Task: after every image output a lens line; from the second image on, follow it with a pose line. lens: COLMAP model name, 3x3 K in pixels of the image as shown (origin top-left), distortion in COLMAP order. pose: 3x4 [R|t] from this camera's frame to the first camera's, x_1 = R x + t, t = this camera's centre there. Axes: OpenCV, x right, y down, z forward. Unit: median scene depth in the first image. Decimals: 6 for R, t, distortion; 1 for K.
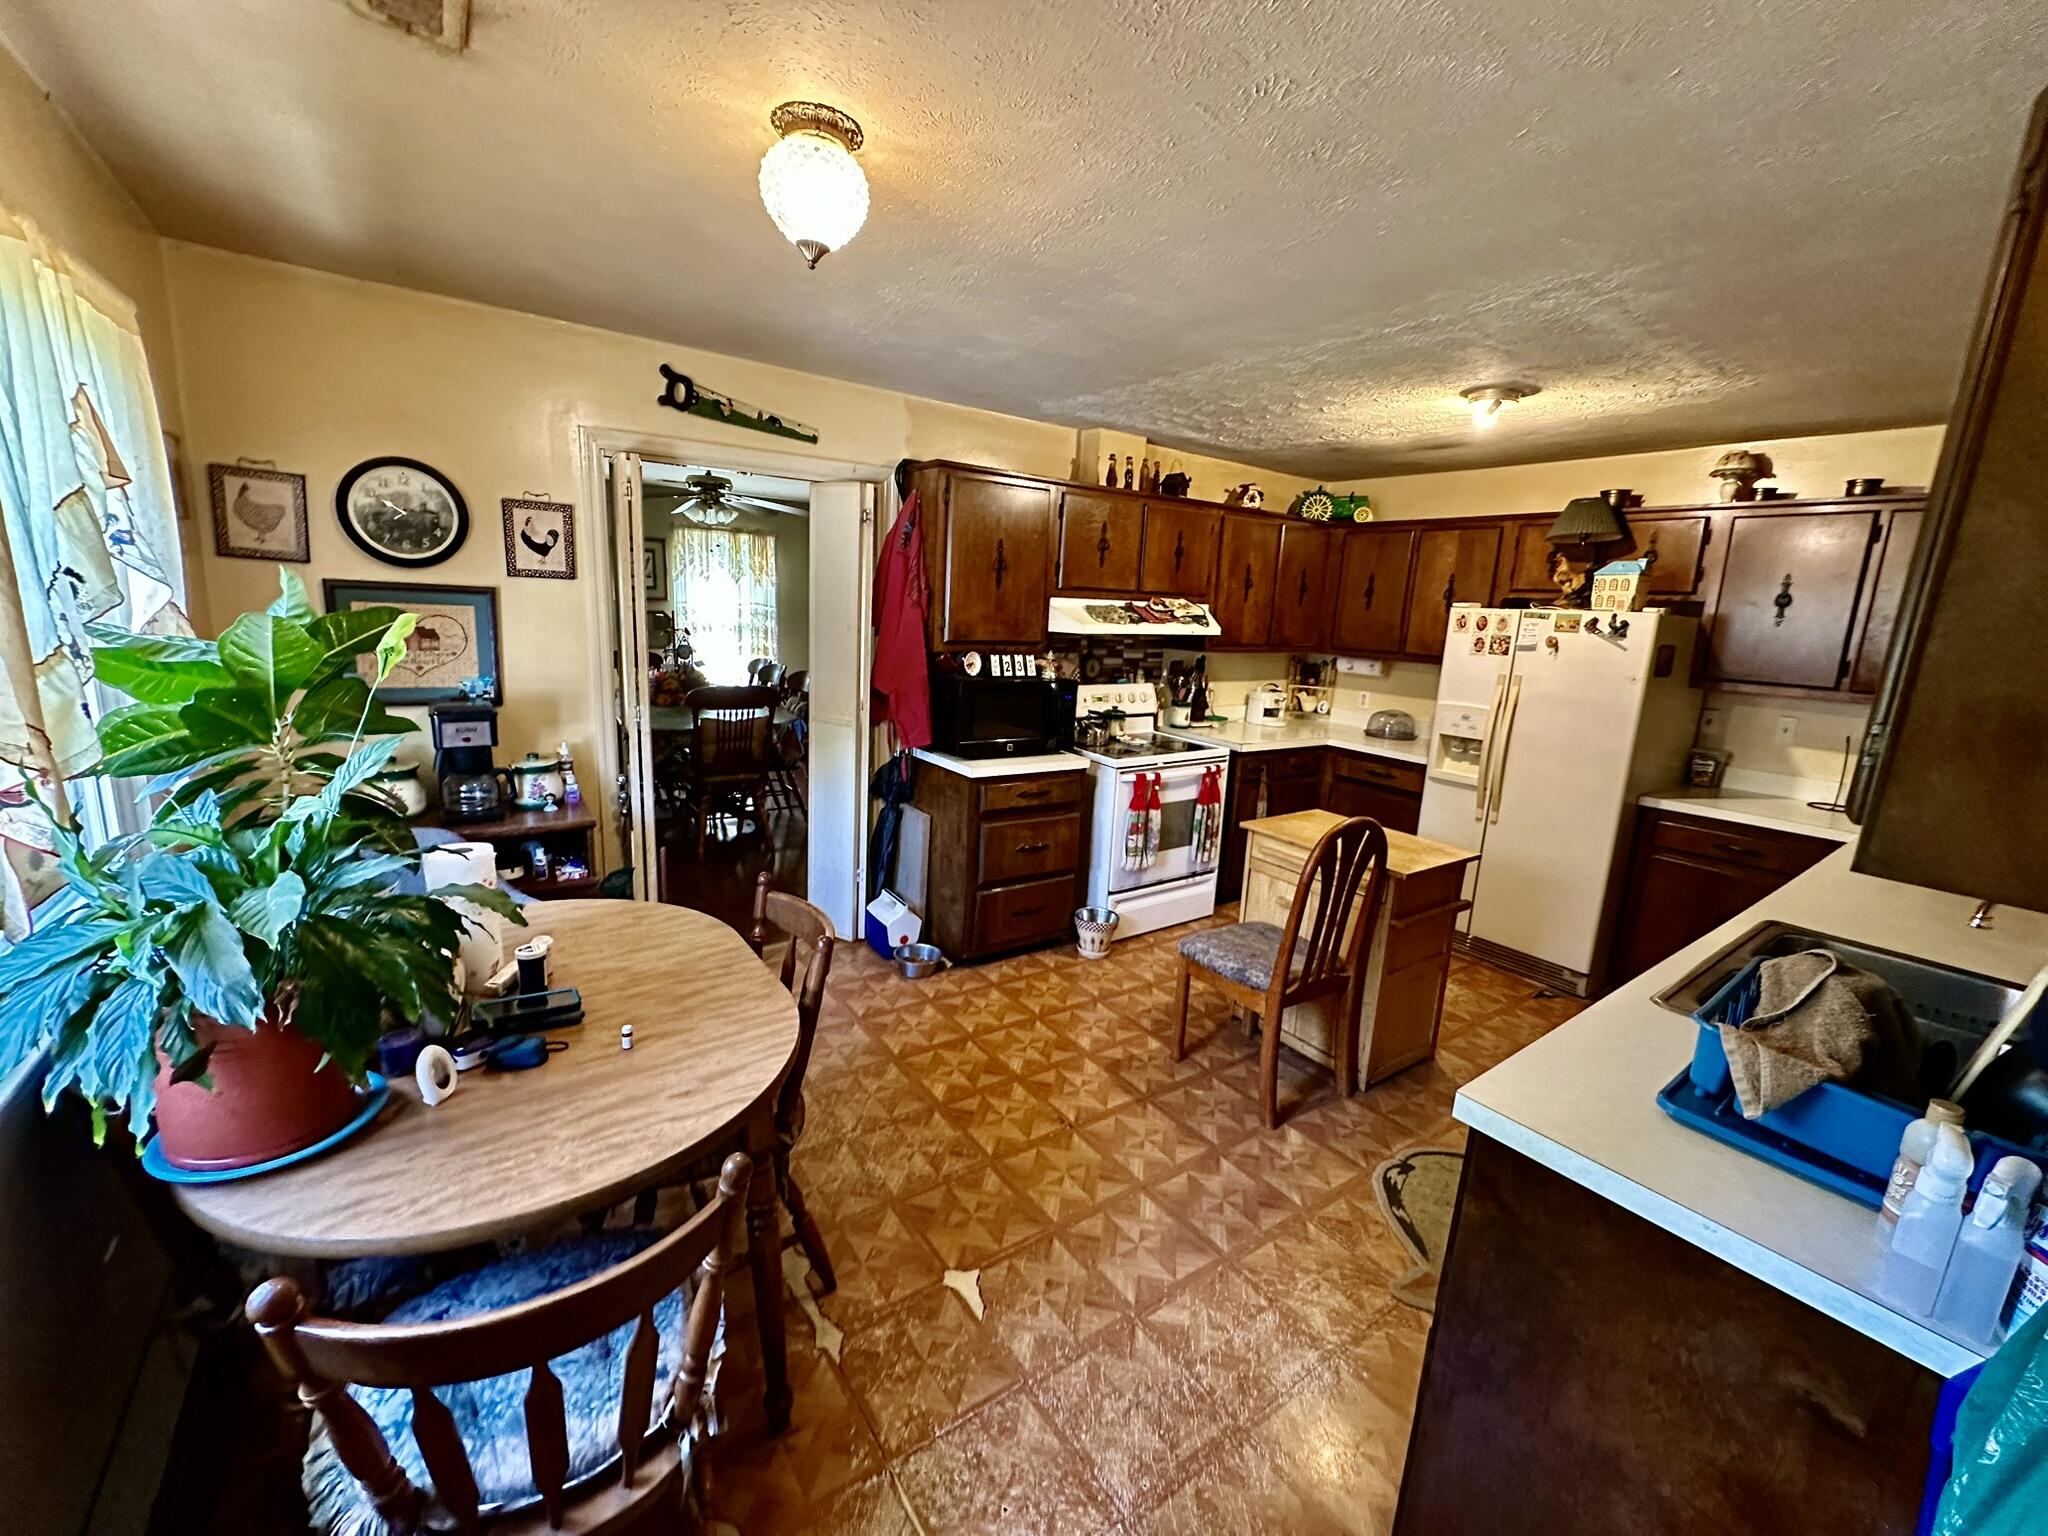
lens RADIAL K [[814.6, 0, 1022.8], [0, 814.6, 765.8], [0, 0, 1]] dist [-0.005294, 0.000938]
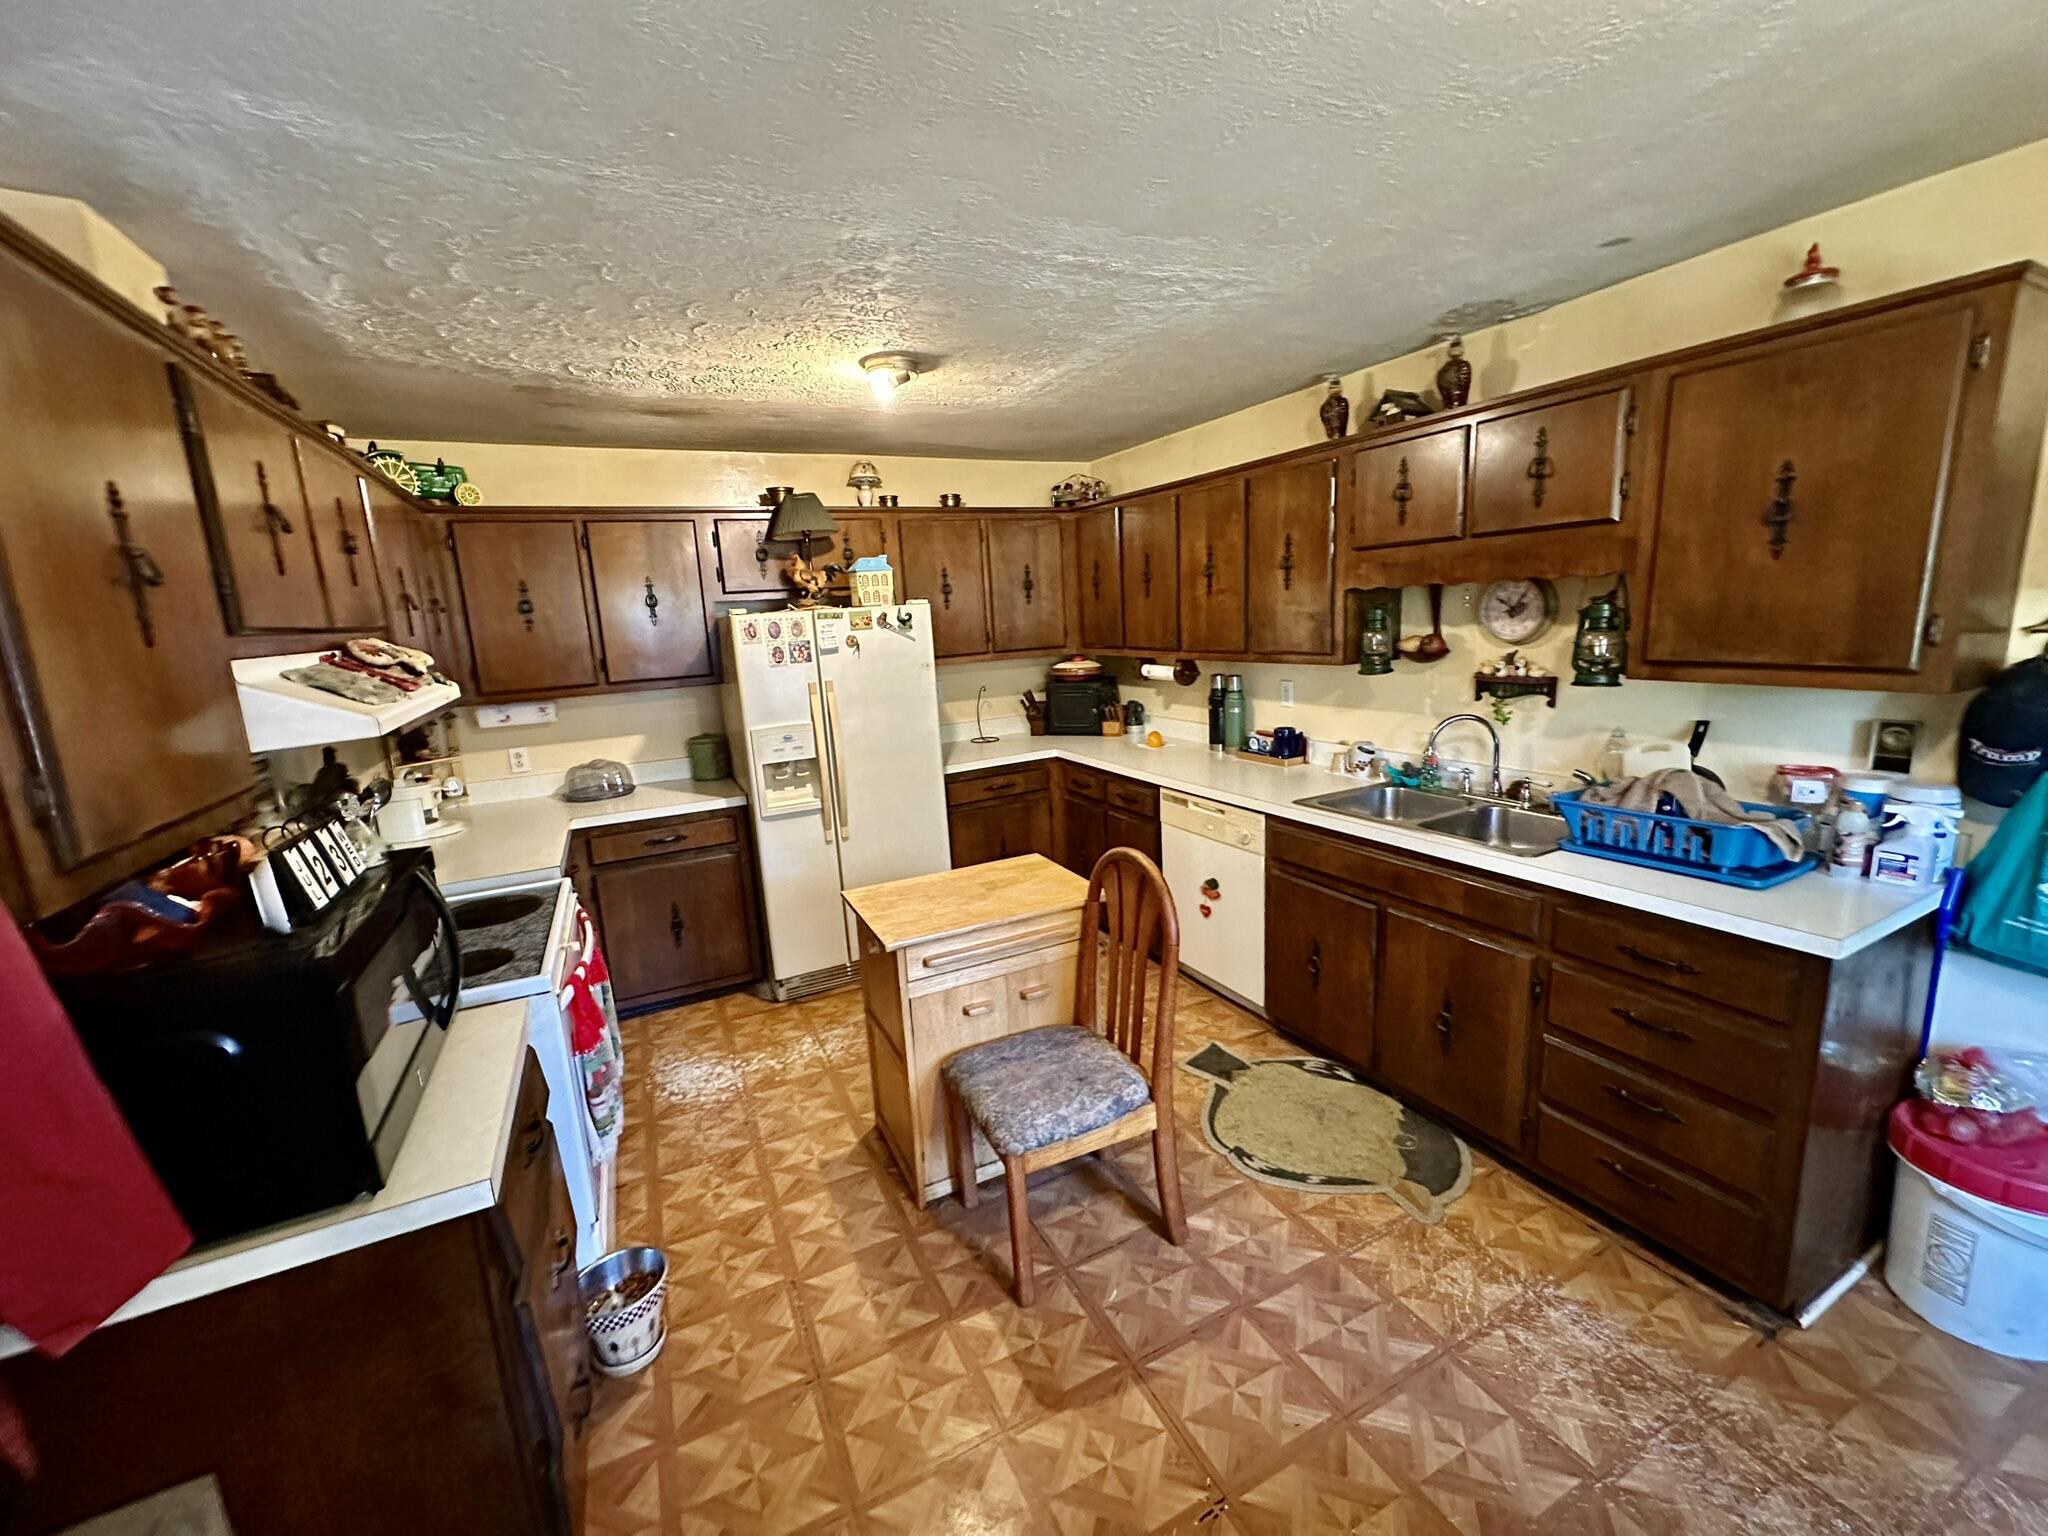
lens RADIAL K [[814.6, 0, 1023.0], [0, 814.6, 765.0], [0, 0, 1]] dist [-0.005294, 0.000938]
pose [[0.152599, -0.242451, 0.958087, -0.290957], [0.255550, 0.946151, 0.198728, -0.158653], [-0.954677, 0.214514, 0.206340, 0.659028]]
